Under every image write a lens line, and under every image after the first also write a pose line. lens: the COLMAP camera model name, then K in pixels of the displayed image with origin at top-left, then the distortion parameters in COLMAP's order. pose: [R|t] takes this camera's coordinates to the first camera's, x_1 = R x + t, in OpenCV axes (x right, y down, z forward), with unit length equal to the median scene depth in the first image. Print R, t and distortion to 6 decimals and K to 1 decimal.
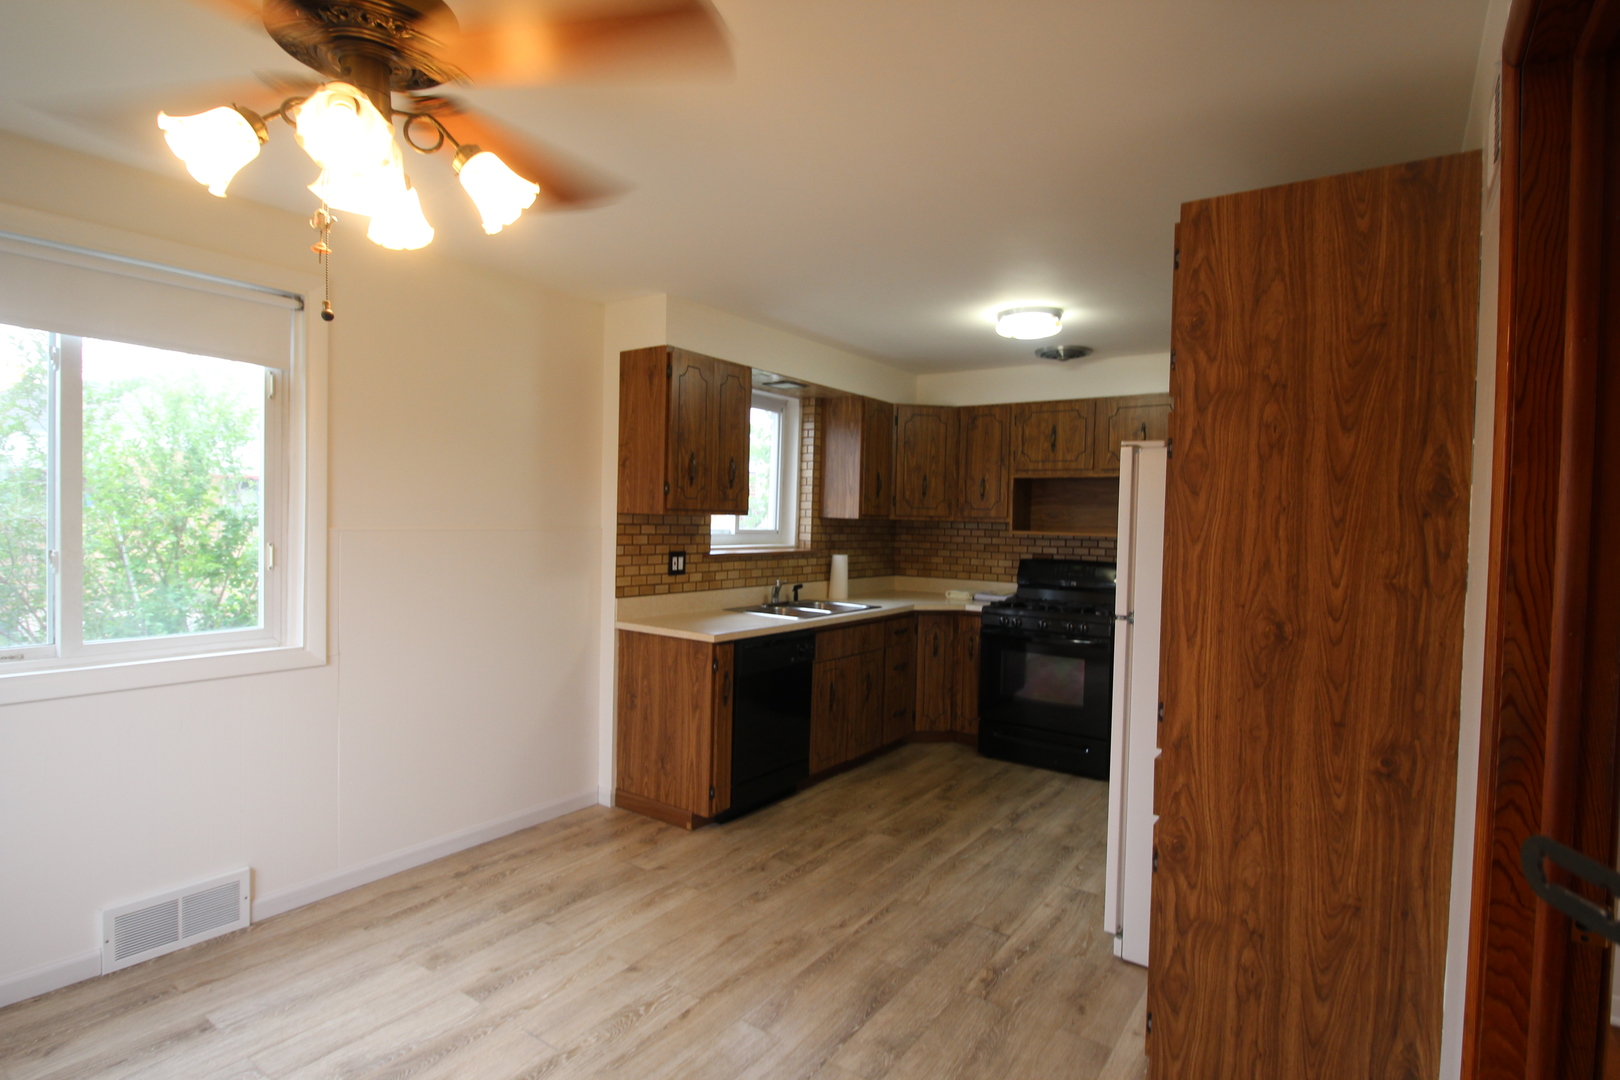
lens RADIAL K [[815.1, 0, 798.7], [0, 815.1, 536.3], [0, 0, 1]] dist [0.002493, -0.013807]
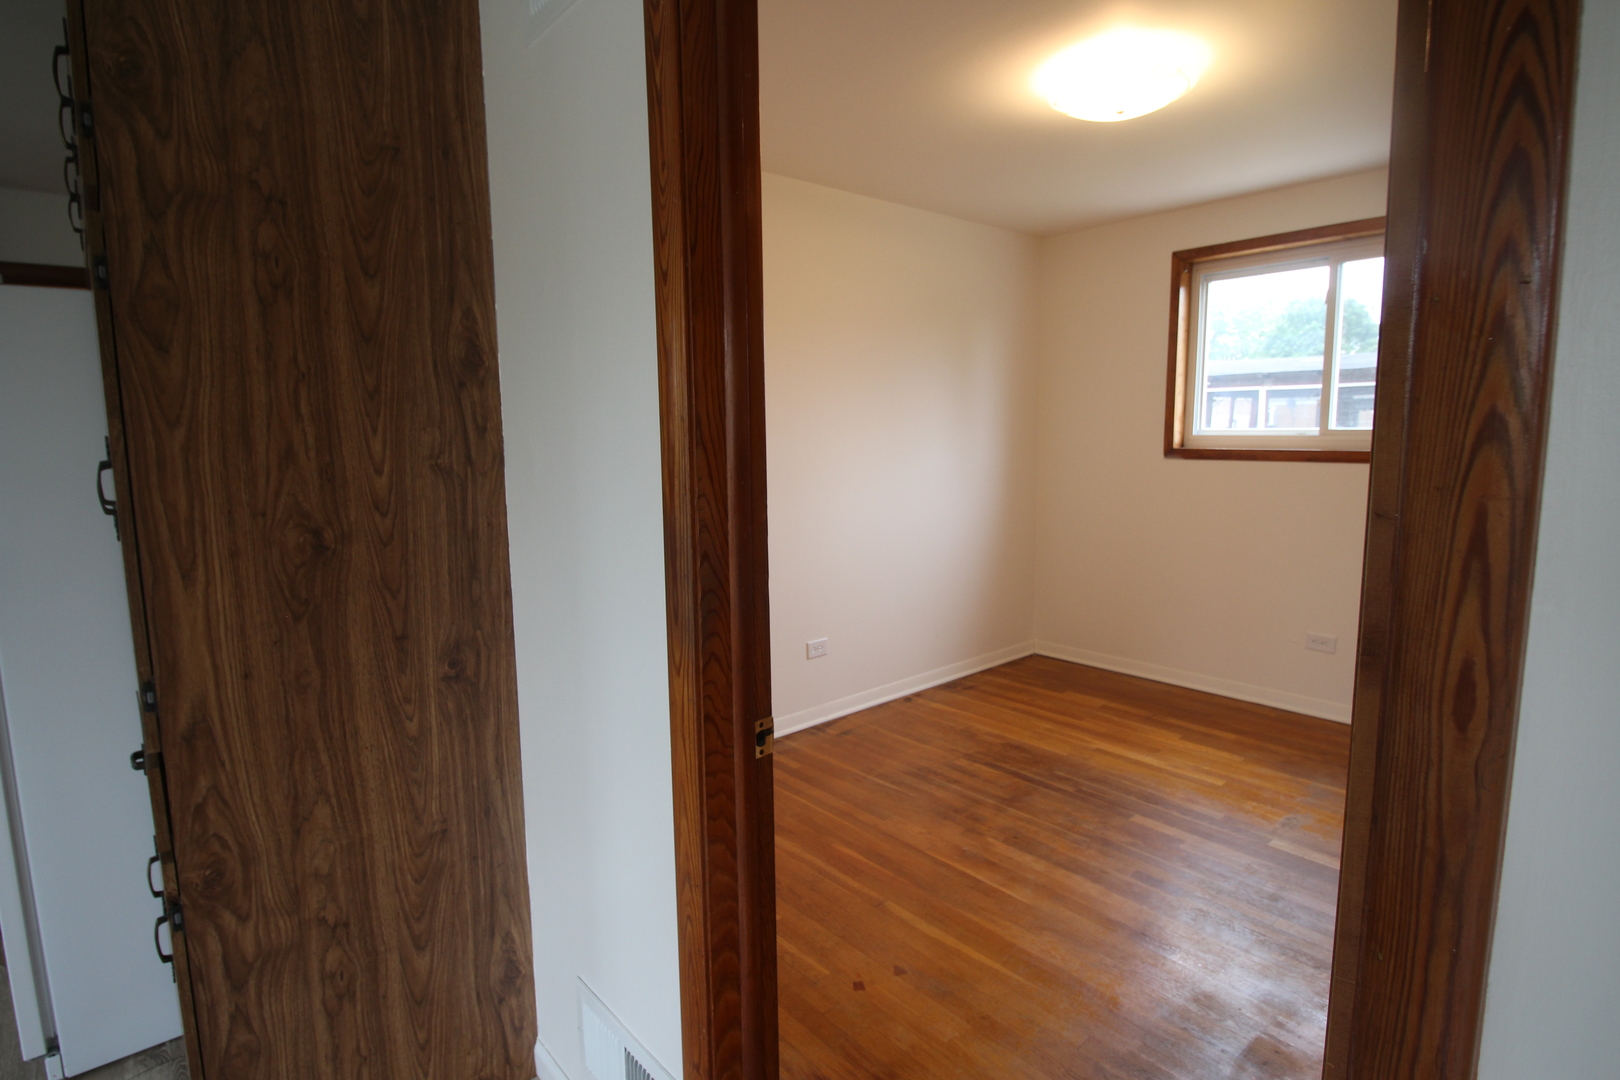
lens RADIAL K [[815.1, 0, 798.7], [0, 815.1, 536.3], [0, 0, 1]] dist [0.002493, -0.013807]
pose [[0.225810, -0.151404, 0.962334, -0.037708], [0.042307, 0.988441, 0.145585, 0.022455], [-0.973252, 0.007839, 0.229605, 0.403285]]
